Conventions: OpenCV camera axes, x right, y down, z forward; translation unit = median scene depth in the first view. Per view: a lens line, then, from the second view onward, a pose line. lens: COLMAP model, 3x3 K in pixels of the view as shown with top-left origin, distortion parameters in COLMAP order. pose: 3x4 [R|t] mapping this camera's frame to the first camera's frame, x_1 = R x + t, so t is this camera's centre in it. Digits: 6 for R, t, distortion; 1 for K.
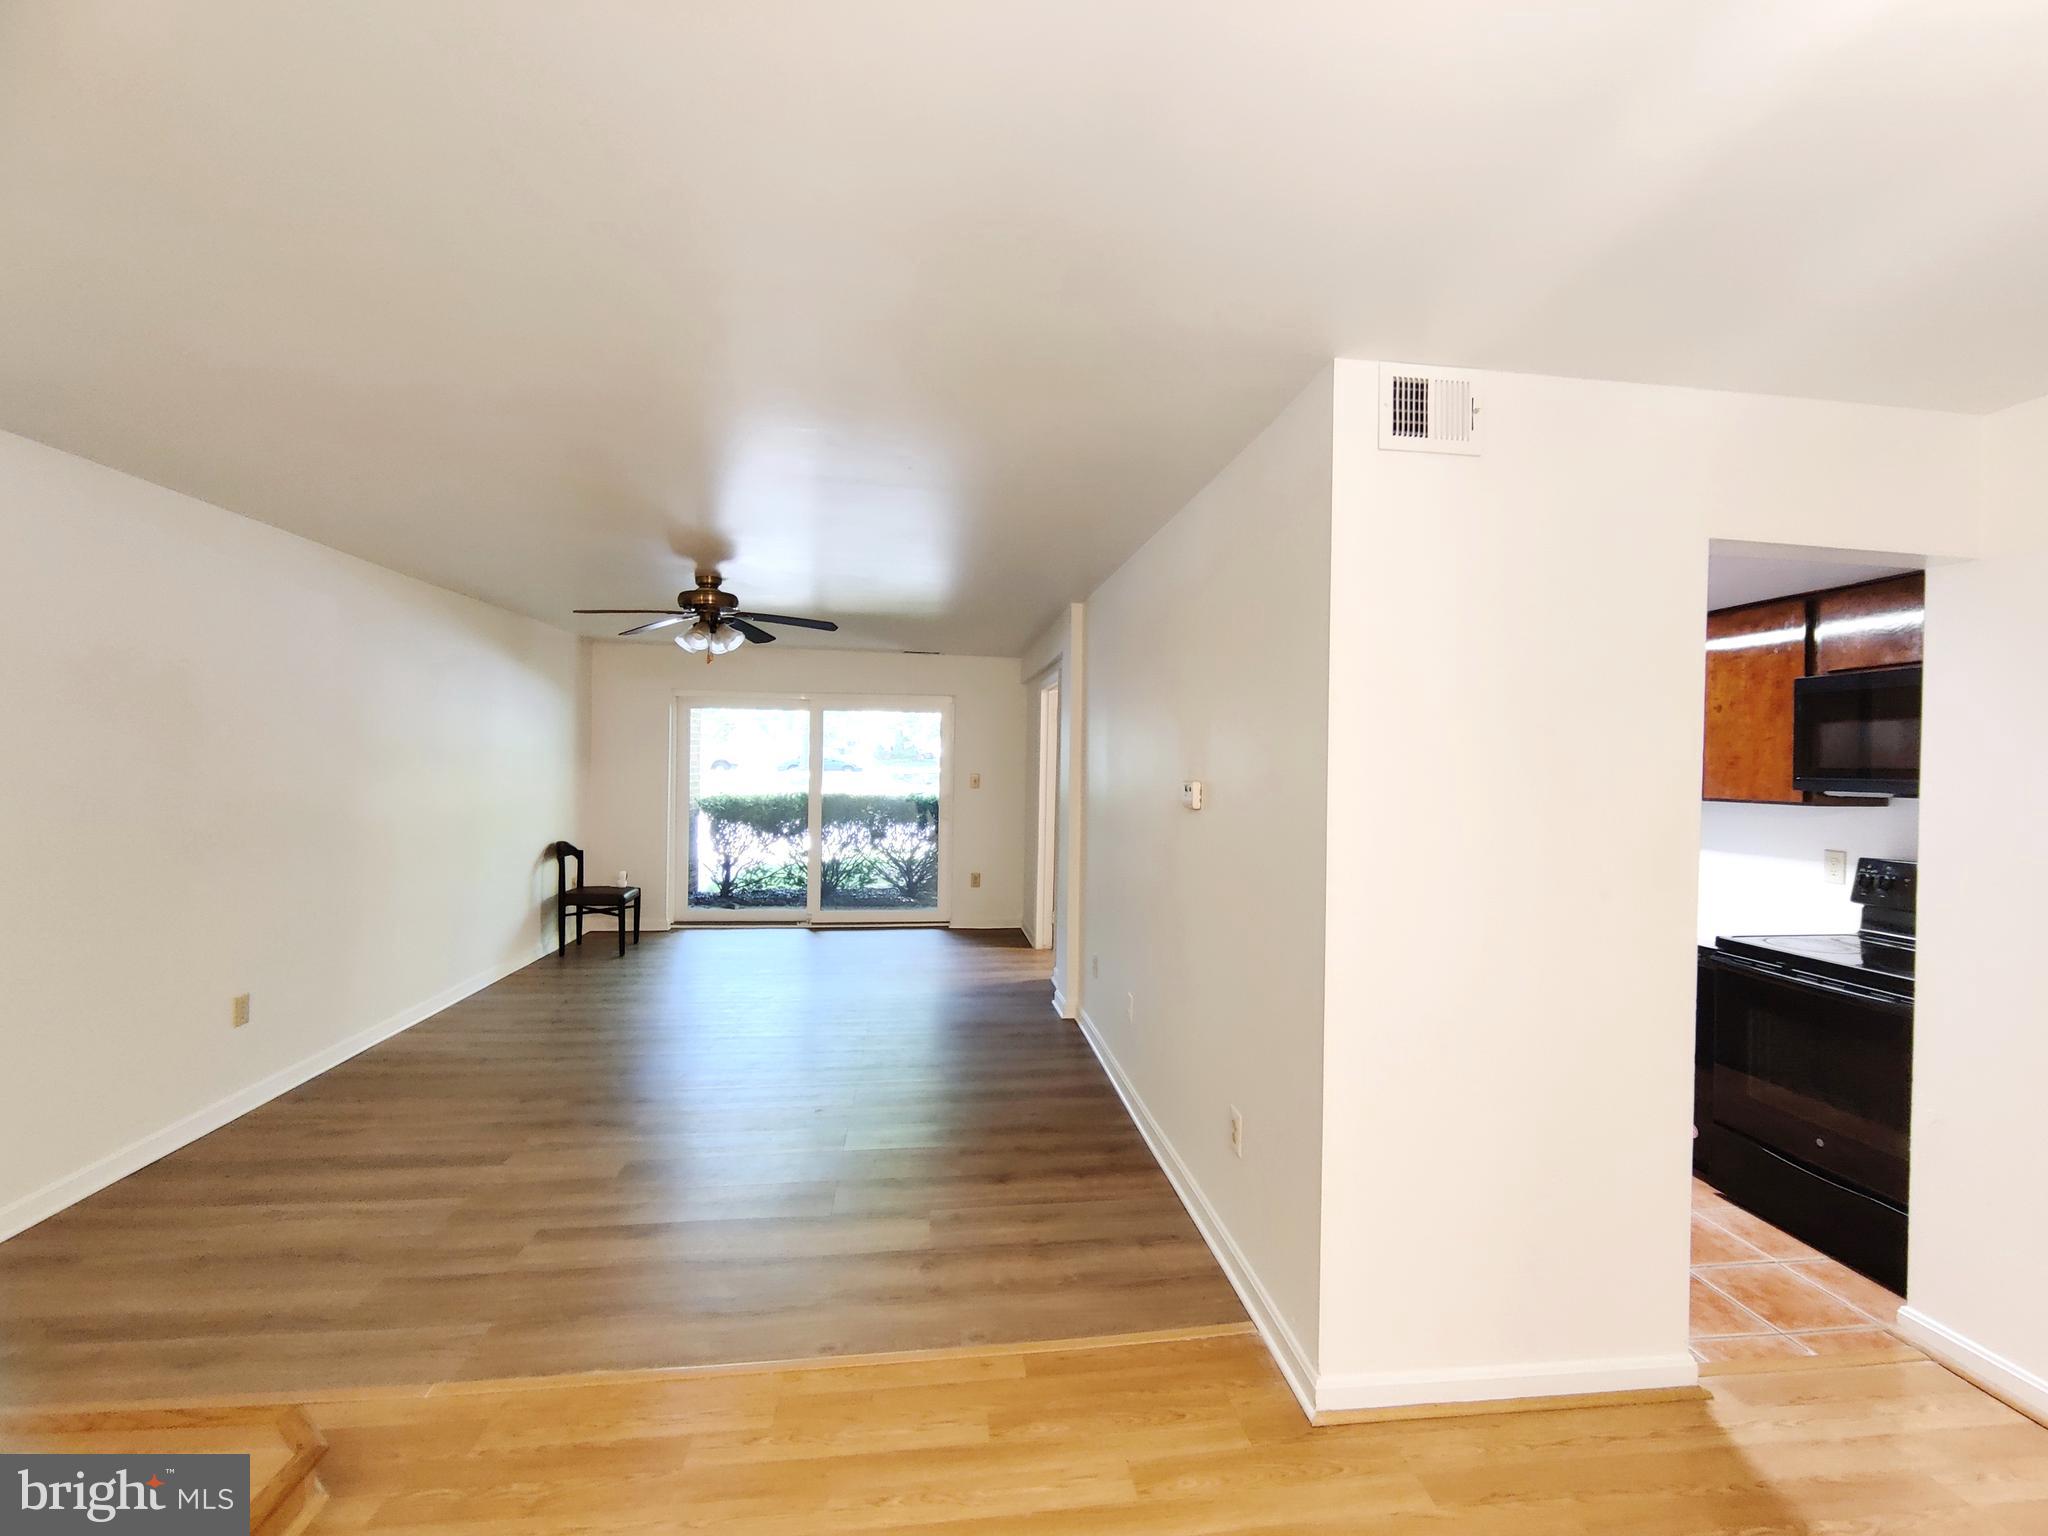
lens RADIAL K [[908.8, 0, 1029.9], [0, 908.8, 768.3], [0, 0, 1]] dist [0.004333, -0.005234]
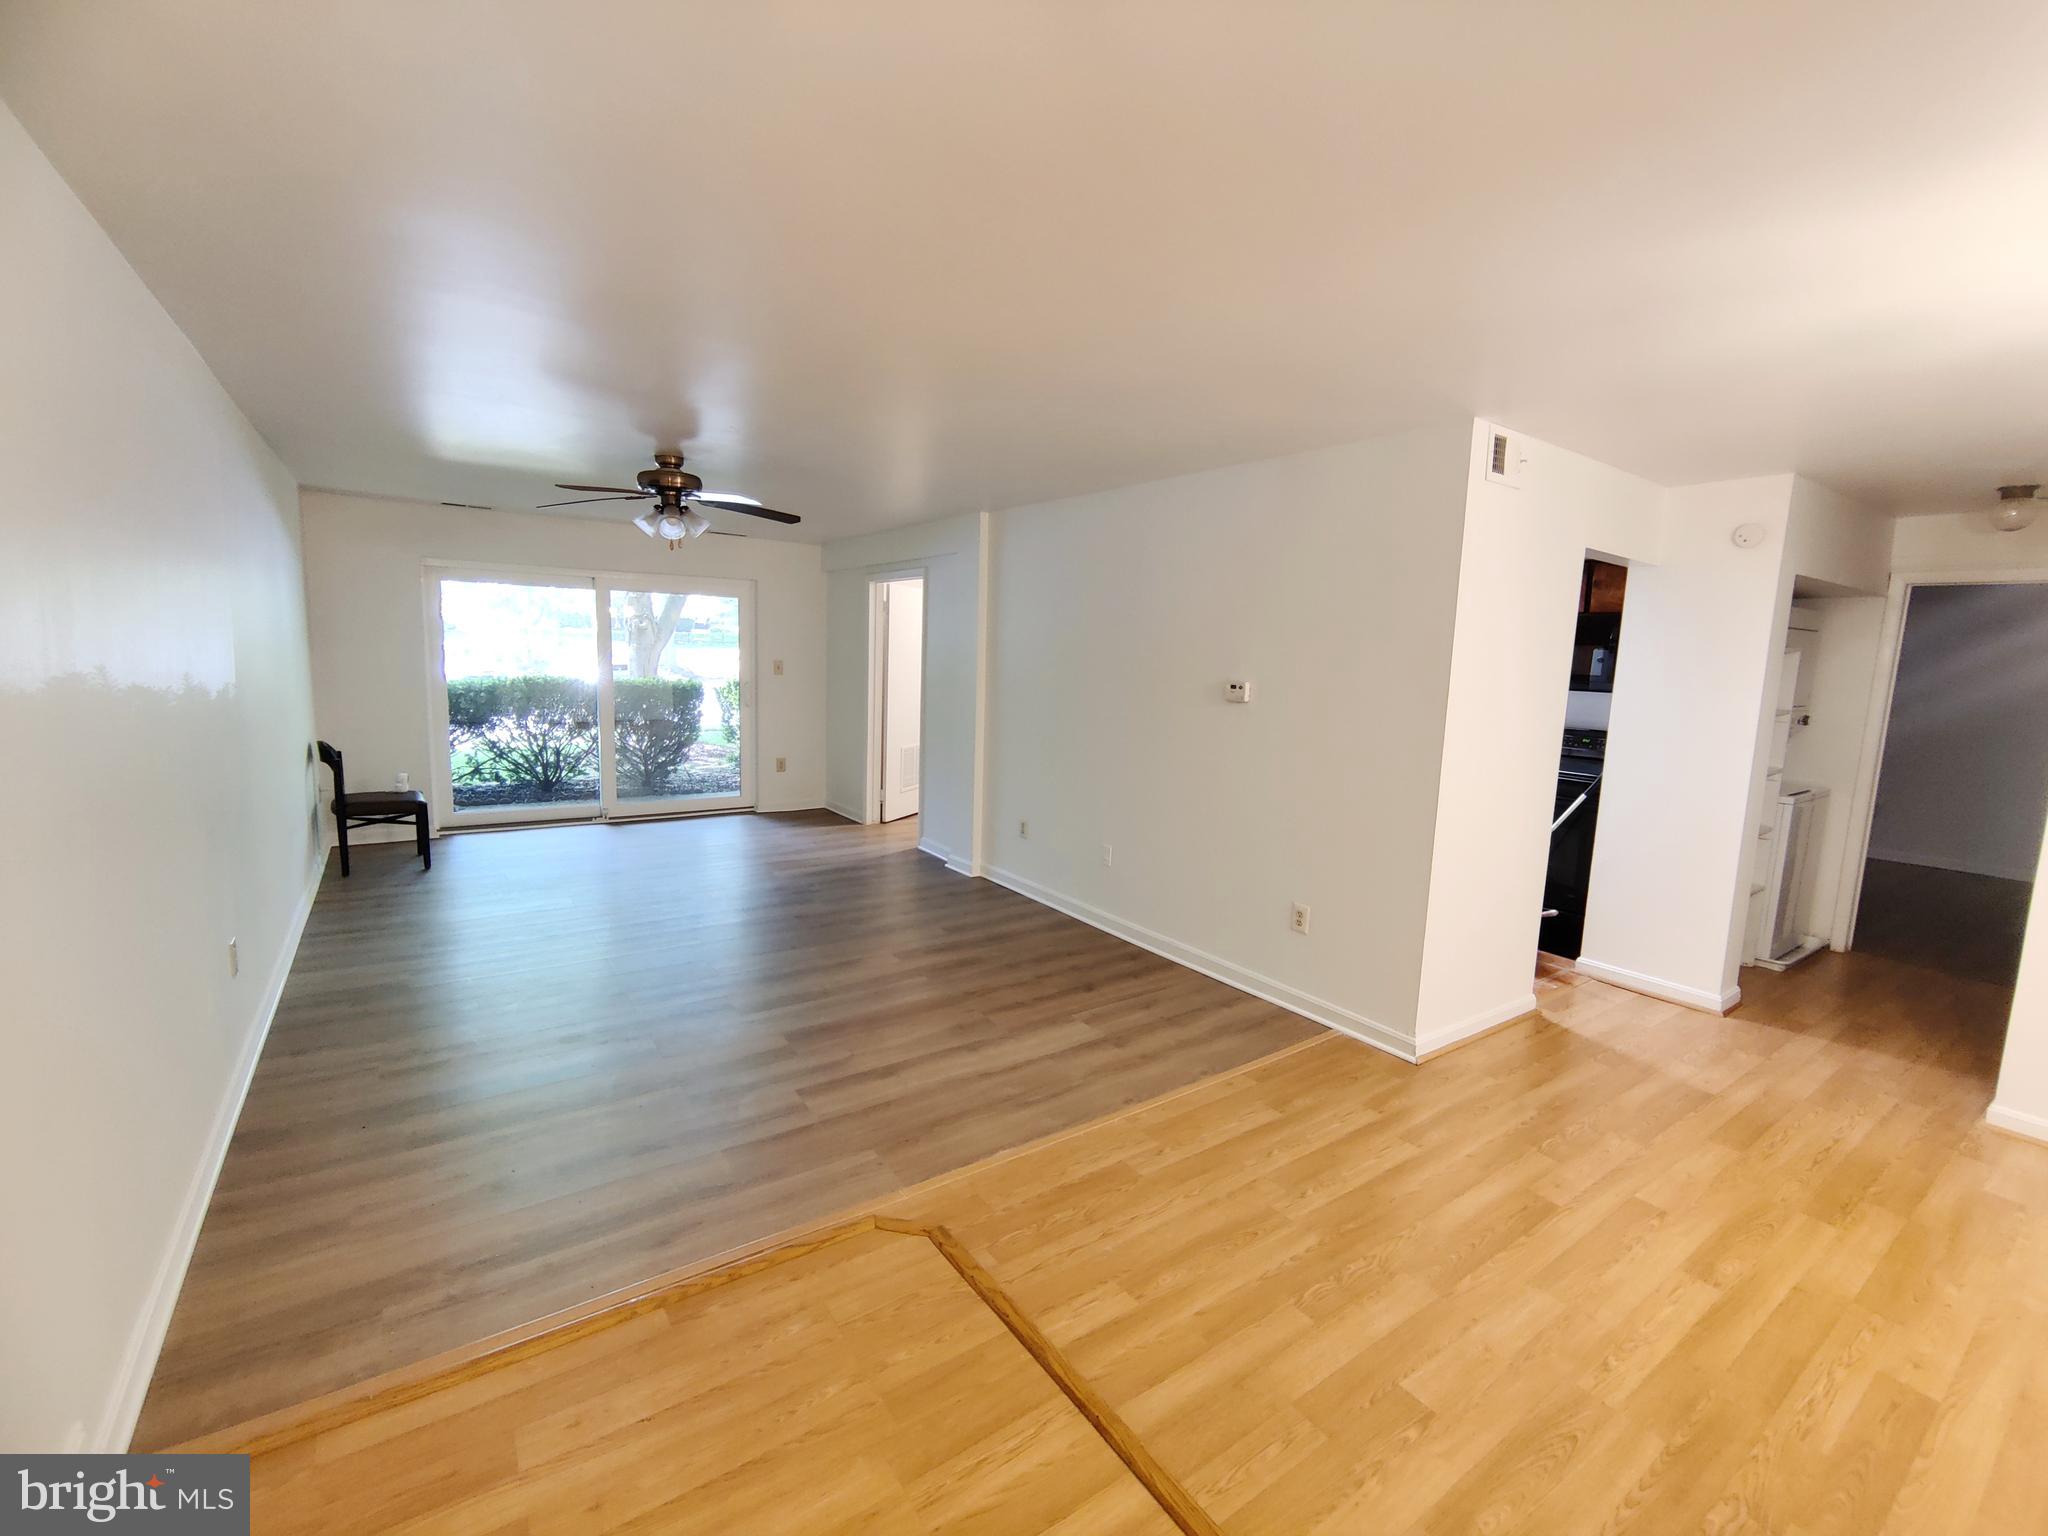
lens RADIAL K [[889.8, 0, 1033.4], [0, 889.8, 772.2], [0, 0, 1]] dist [-0.002753, 0.005777]
pose [[0.880451, -0.051419, 0.471341, -0.376249], [-0.015967, 0.990323, 0.137861, -0.016034], [-0.473868, -0.128906, 0.871110, -0.017884]]
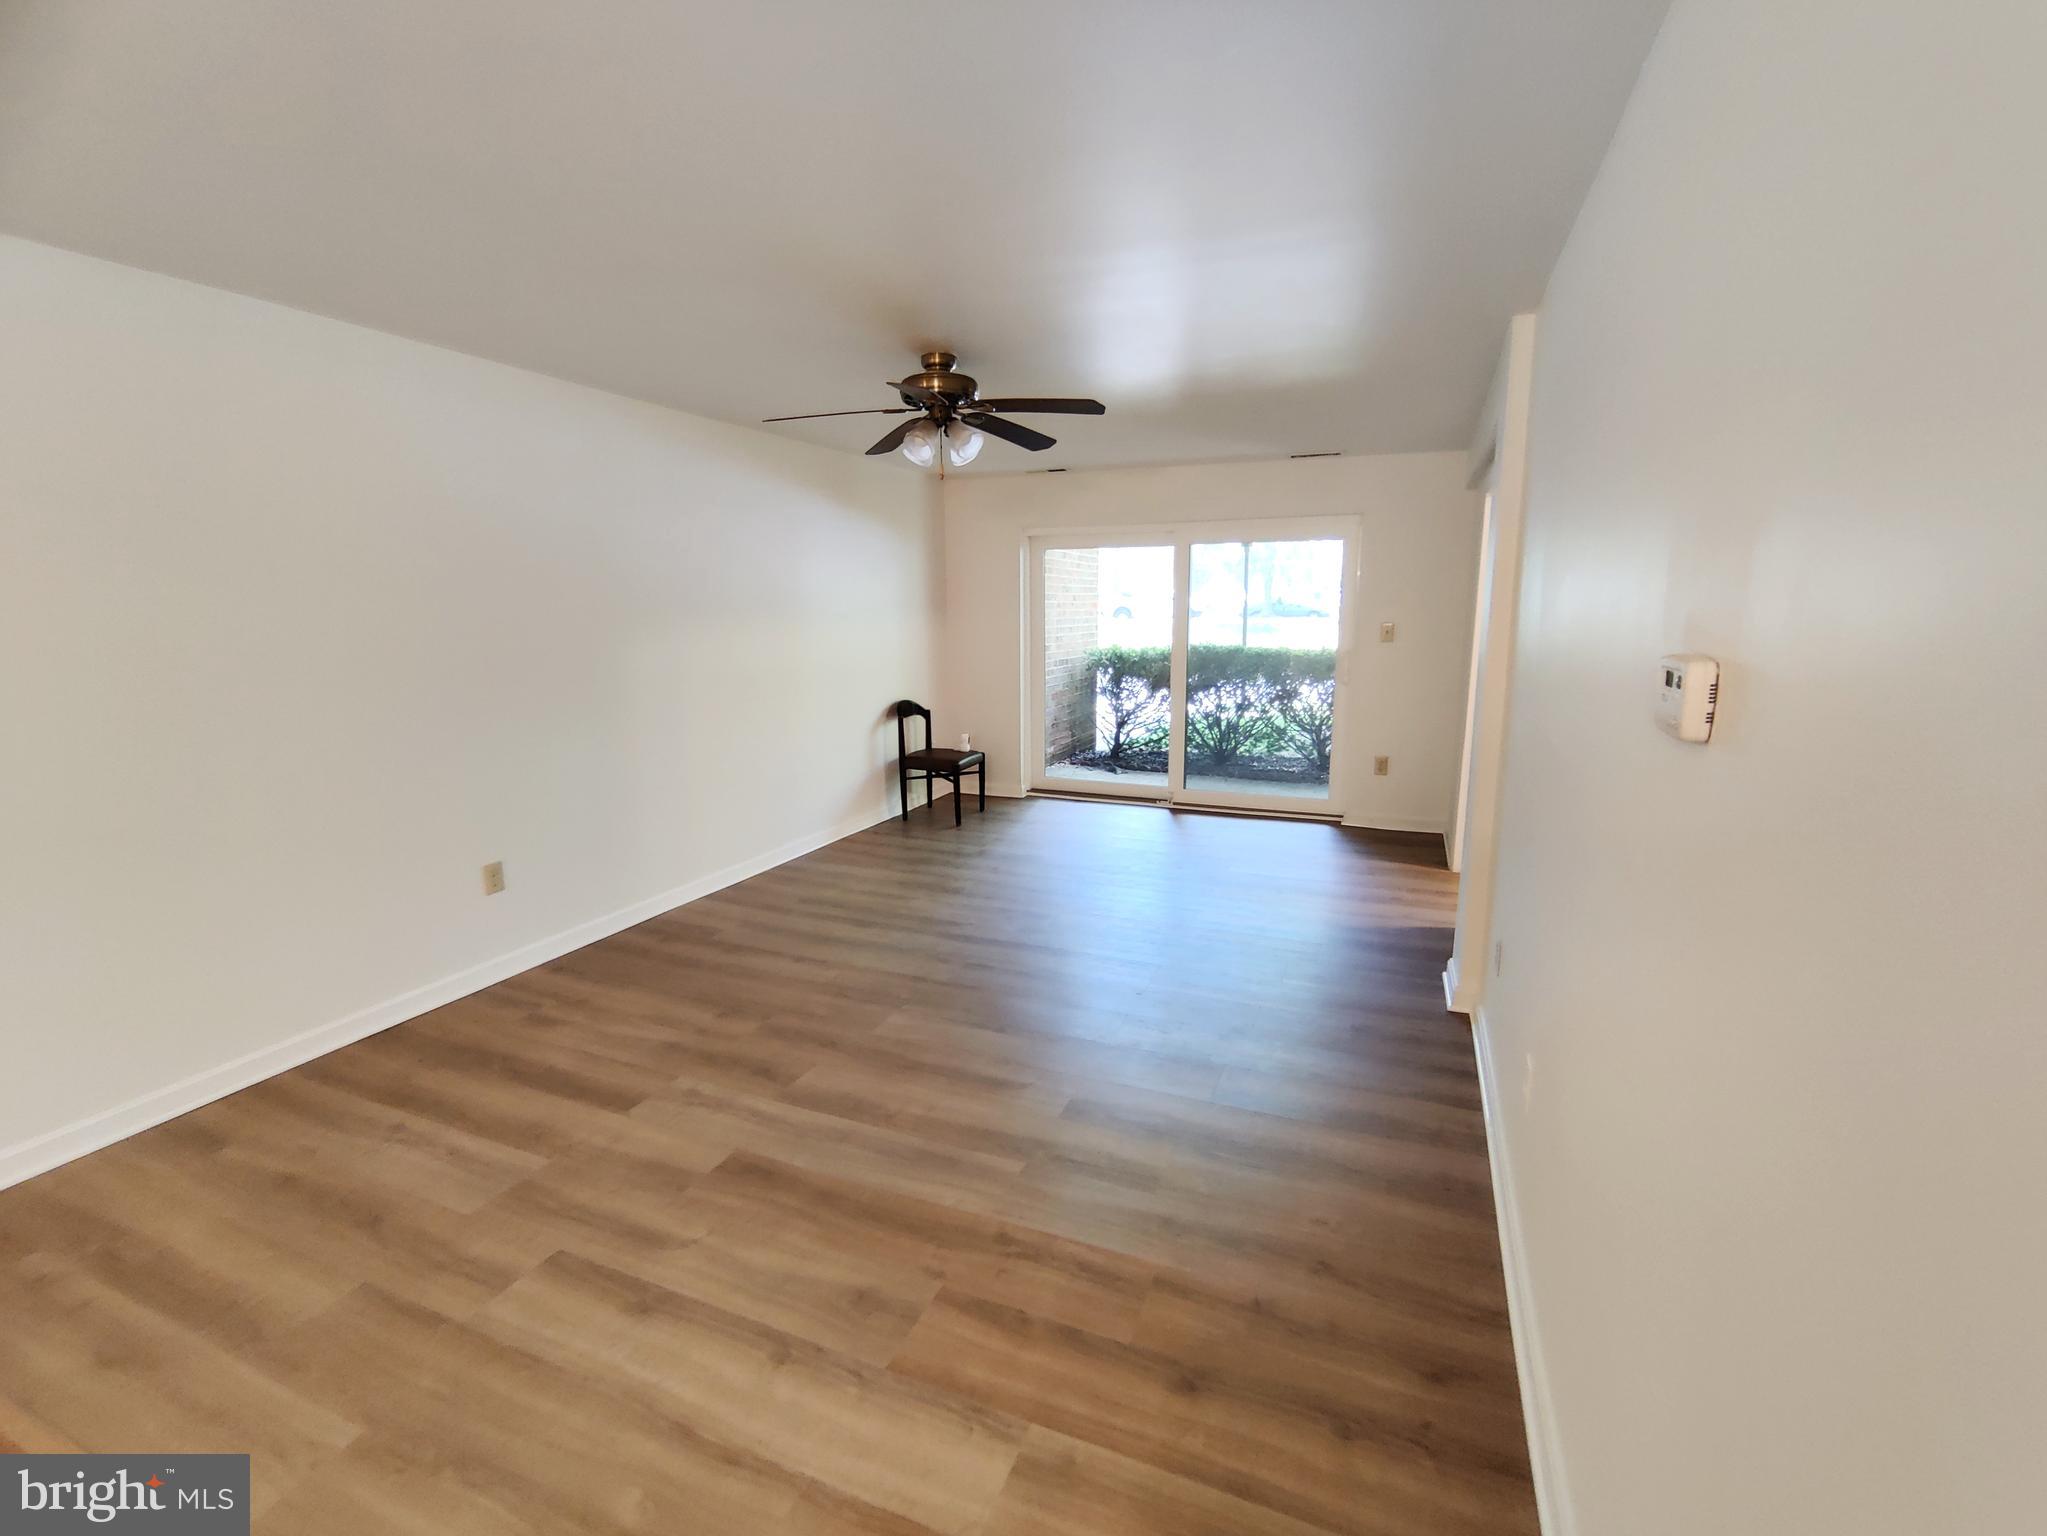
lens RADIAL K [[889.3, 0, 1032.9], [0, 889.3, 772.2], [0, 0, 1]] dist [-0.002753, 0.005777]
pose [[0.868635, 0.071729, -0.490232, 0.067239], [0.015237, 0.985129, 0.171139, -0.002577], [0.495217, -0.156127, 0.854625, 0.302570]]
